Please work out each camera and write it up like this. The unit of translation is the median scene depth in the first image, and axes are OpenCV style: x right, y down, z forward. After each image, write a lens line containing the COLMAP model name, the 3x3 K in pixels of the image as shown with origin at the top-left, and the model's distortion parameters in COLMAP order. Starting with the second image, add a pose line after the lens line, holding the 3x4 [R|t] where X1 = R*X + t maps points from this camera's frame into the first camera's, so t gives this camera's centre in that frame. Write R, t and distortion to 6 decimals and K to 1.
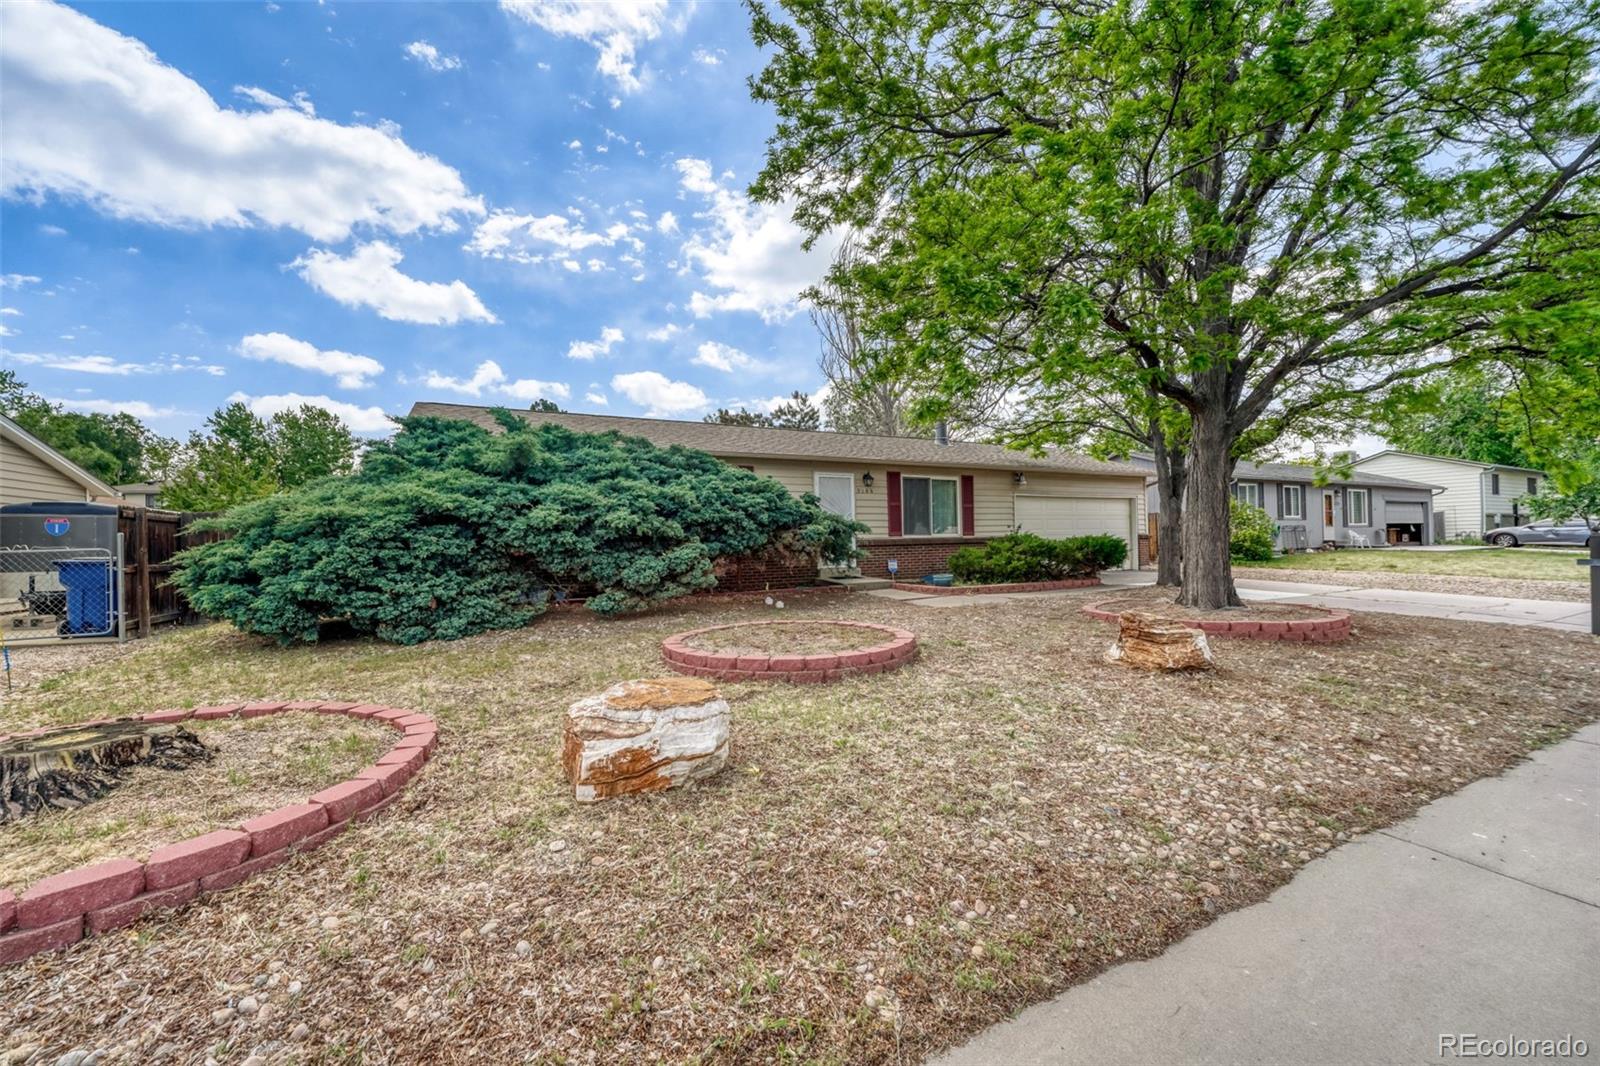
lens RADIAL K [[626.6, 0, 800.0], [0, 626.6, 533.0], [0, 0, 1]] dist [-0.001990, -0.000215]
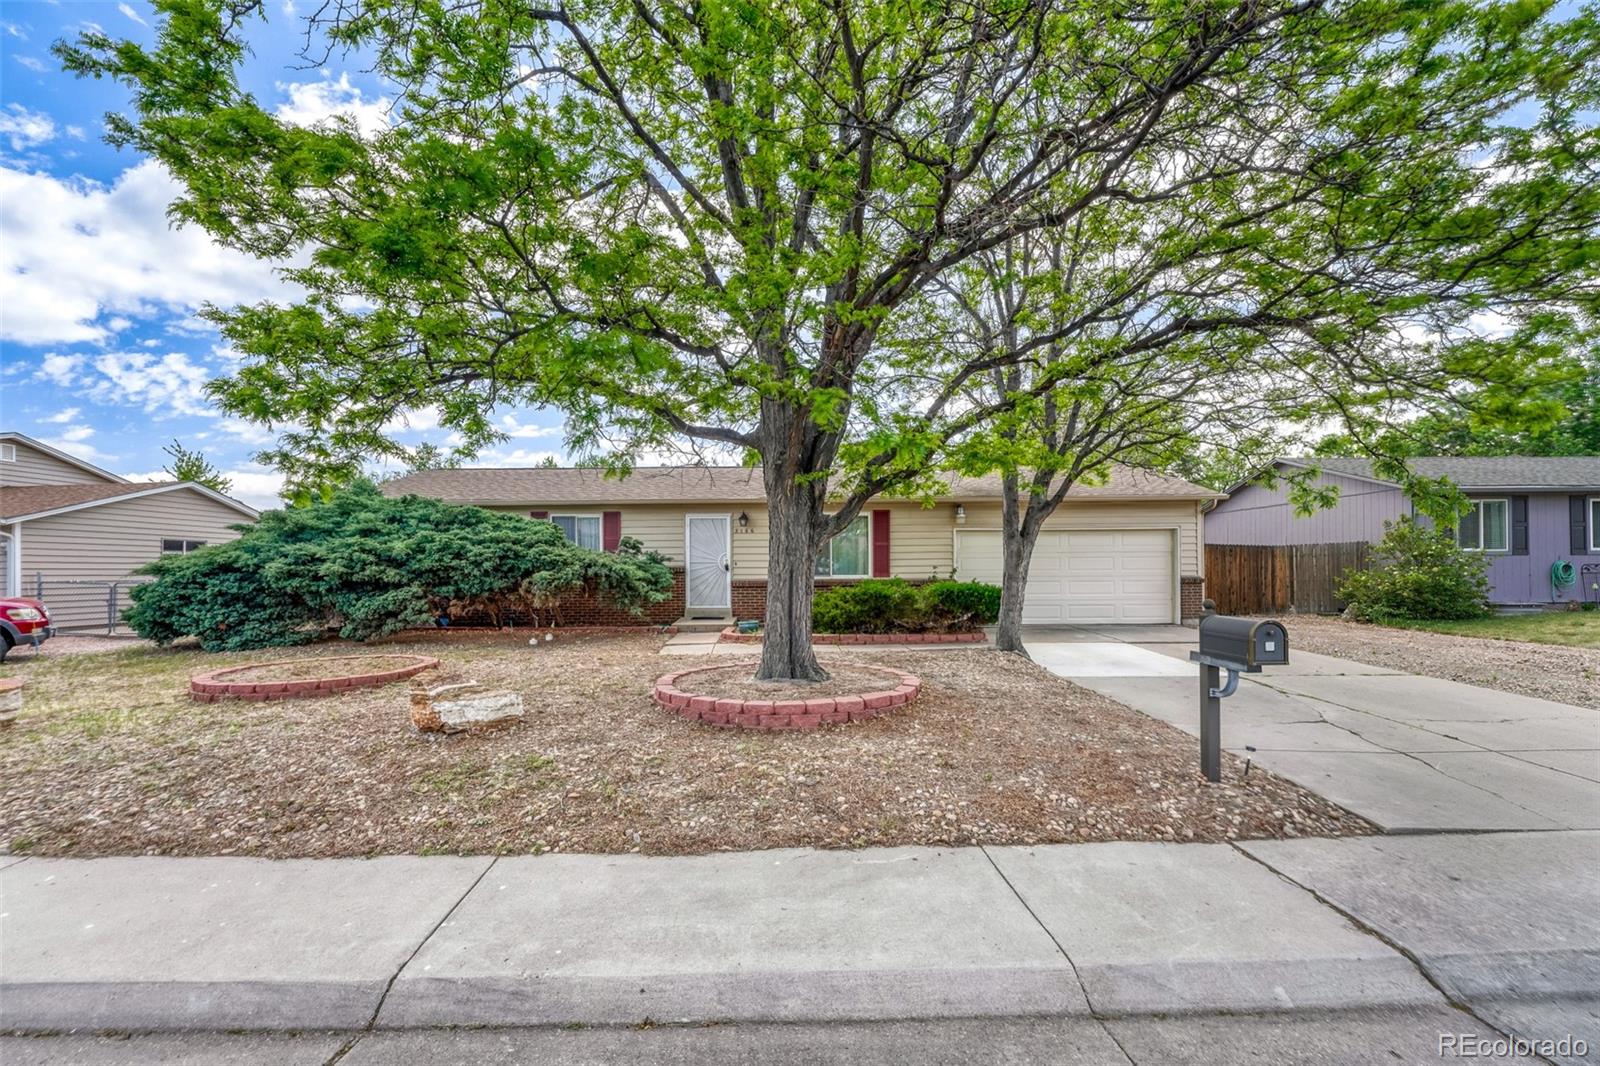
lens RADIAL K [[626.6, 0, 800.0], [0, 626.6, 533.0], [0, 0, 1]] dist [-0.001990, -0.000215]
pose [[0.886178, -0.007975, -0.463277, 0.653283], [-0.006099, 0.999564, -0.028873, -0.036390], [0.463306, 0.028412, 0.885743, 0.159784]]
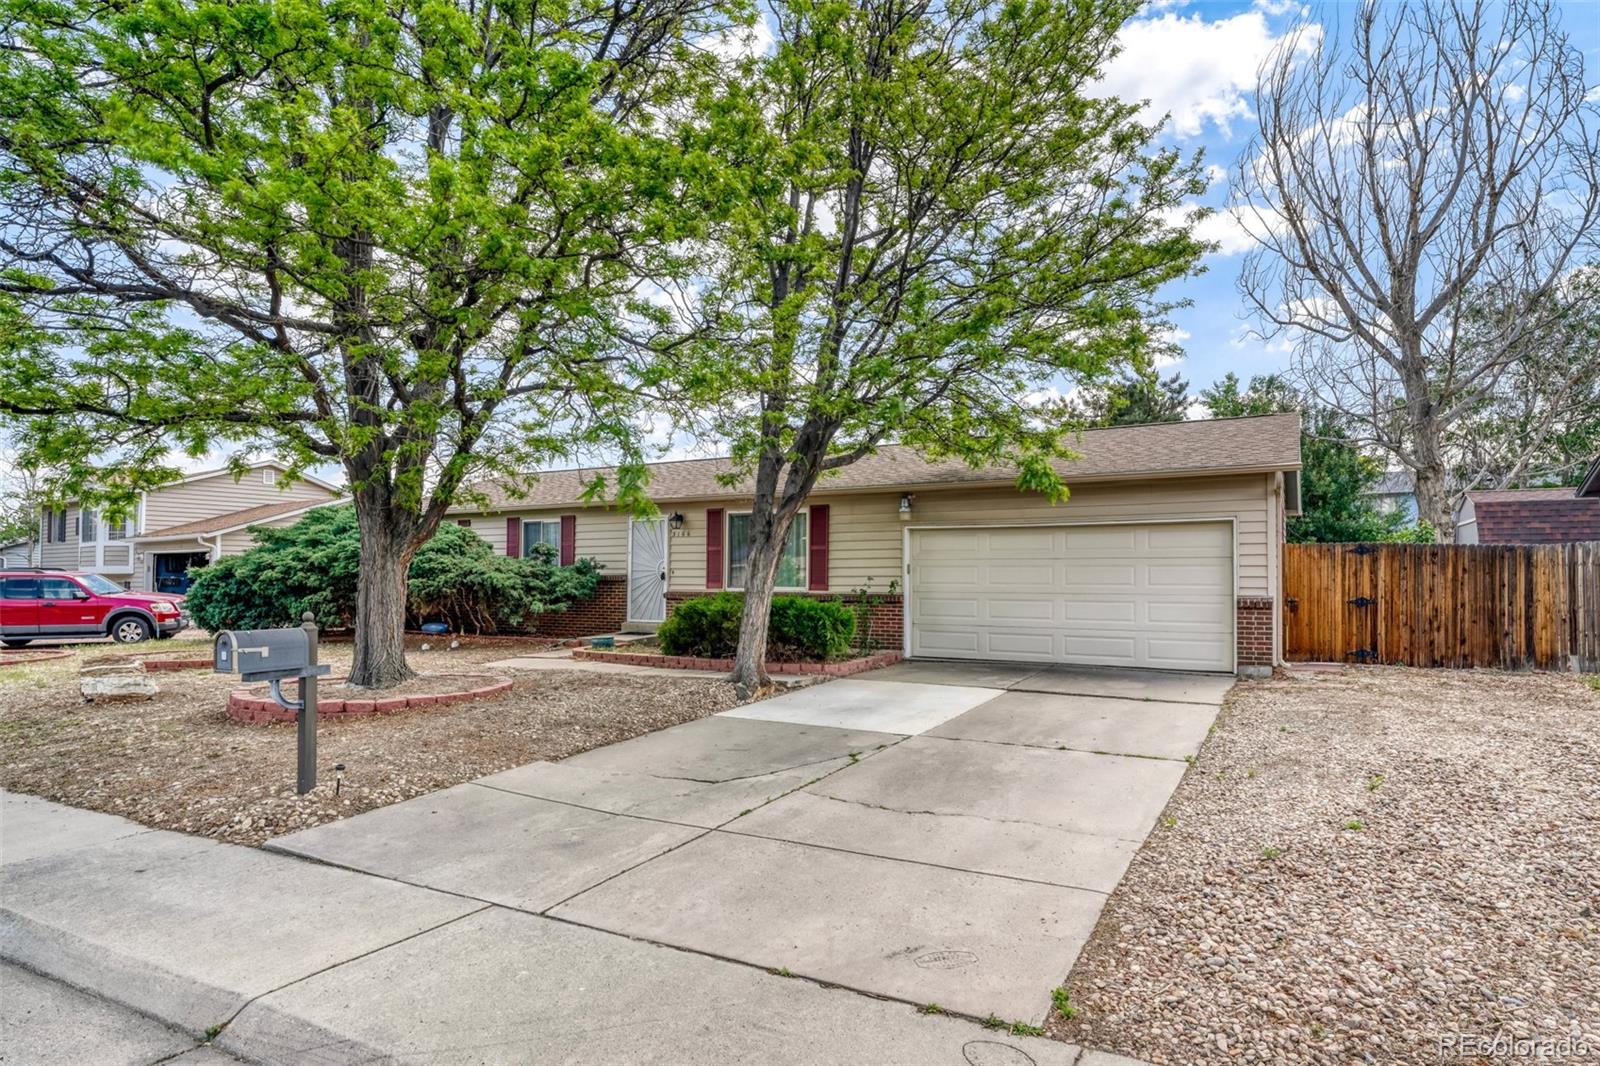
lens RADIAL K [[840.3, 0, 800.0], [0, 840.3, 533.0], [0, 0, 1]] dist [-0.001034, -0.000256]
pose [[0.568986, -0.017742, -0.822156, 1.166190], [-0.001811, 0.999738, -0.022827, -0.043578], [0.822345, 0.014477, 0.568805, 0.491833]]
